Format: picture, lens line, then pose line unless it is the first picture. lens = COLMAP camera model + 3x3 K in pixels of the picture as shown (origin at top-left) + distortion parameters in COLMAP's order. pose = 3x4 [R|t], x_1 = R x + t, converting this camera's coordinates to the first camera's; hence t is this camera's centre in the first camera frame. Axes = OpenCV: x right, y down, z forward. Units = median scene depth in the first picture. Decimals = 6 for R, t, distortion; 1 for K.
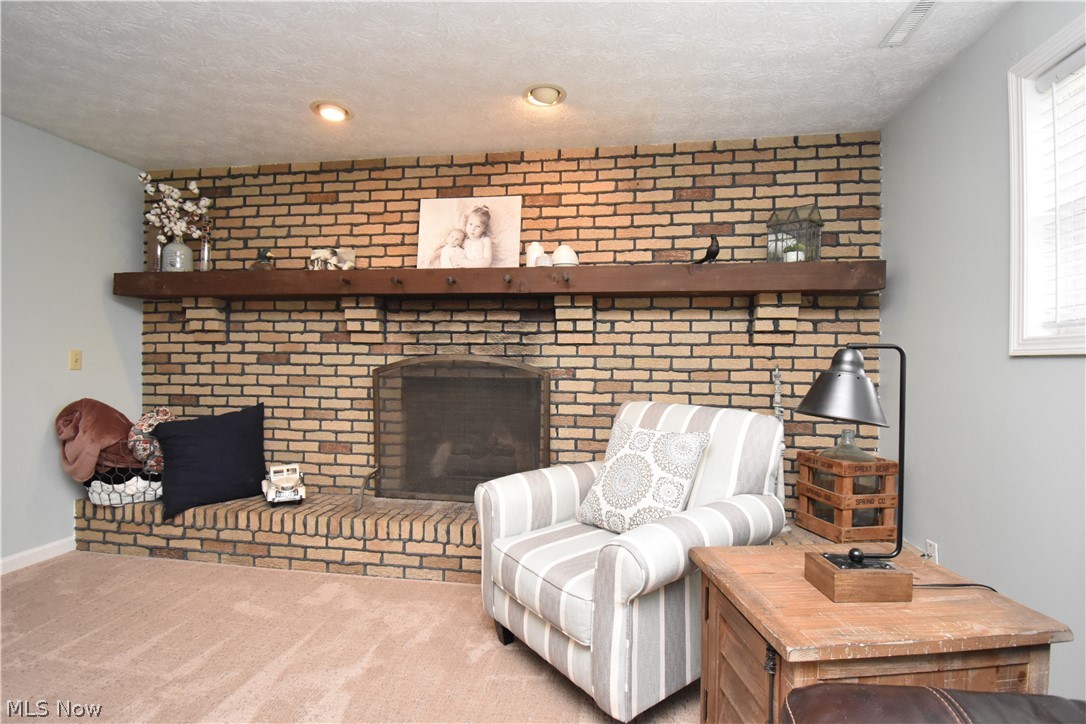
lens RADIAL K [[498.4, 0, 543.0], [0, 498.4, 362.0], [0, 0, 1]] dist [0.025079, -0.031690]
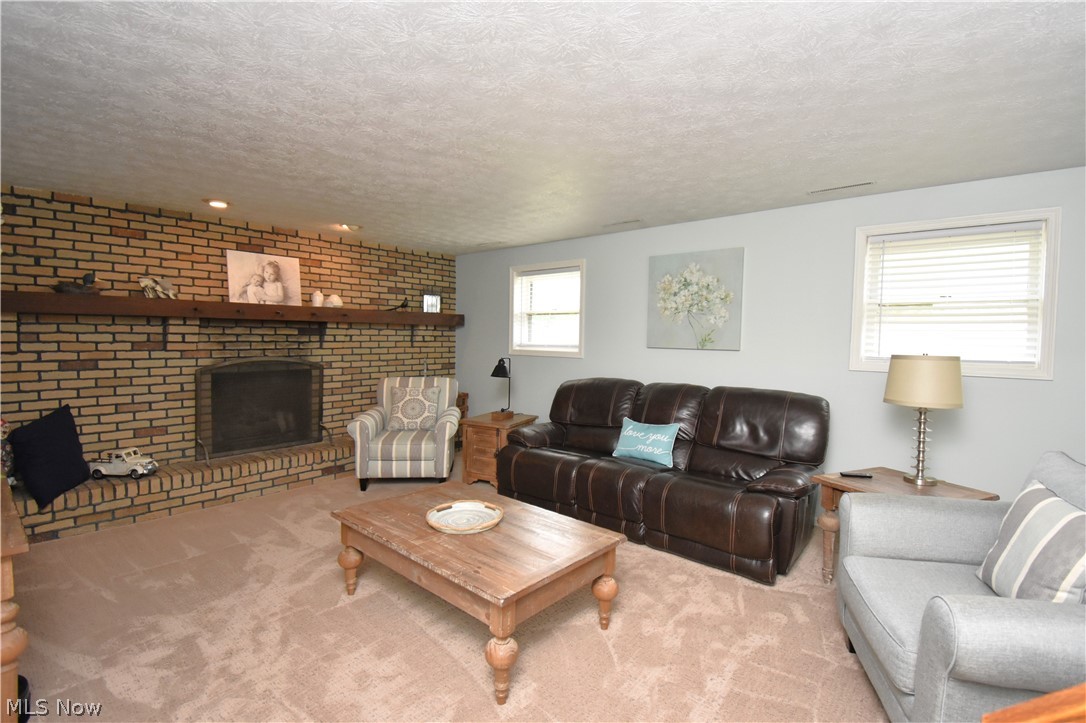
lens RADIAL K [[498.4, 0, 543.0], [0, 498.4, 361.5], [0, 0, 1]] dist [0.025079, -0.031690]
pose [[0.529230, -0.049452, 0.847036, -1.035250], [-0.009218, 0.997906, 0.064019, -0.108542], [-0.848428, -0.041689, 0.527666, -0.565392]]
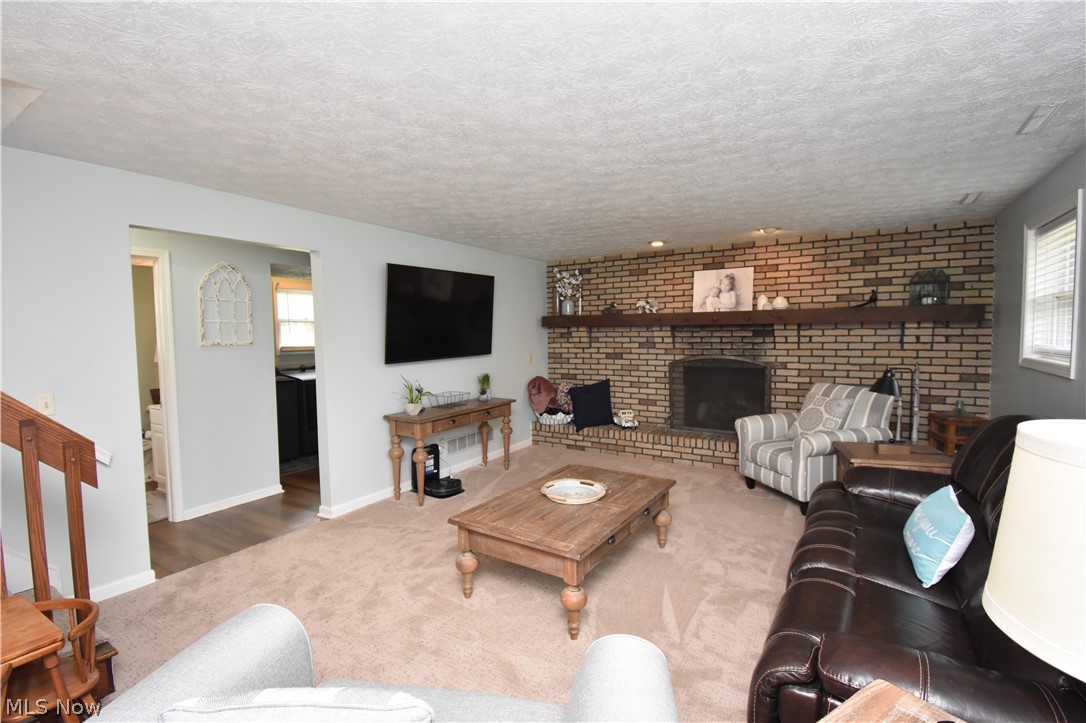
lens RADIAL K [[486.9, 0, 543.0], [0, 486.9, 361.5], [0, 0, 1]] dist [0.019517, -0.028923]
pose [[0.918743, 0.001776, -0.394852, -0.045849], [0.022842, 0.998076, 0.057636, -0.111957], [0.394195, -0.061972, 0.916935, -0.941155]]
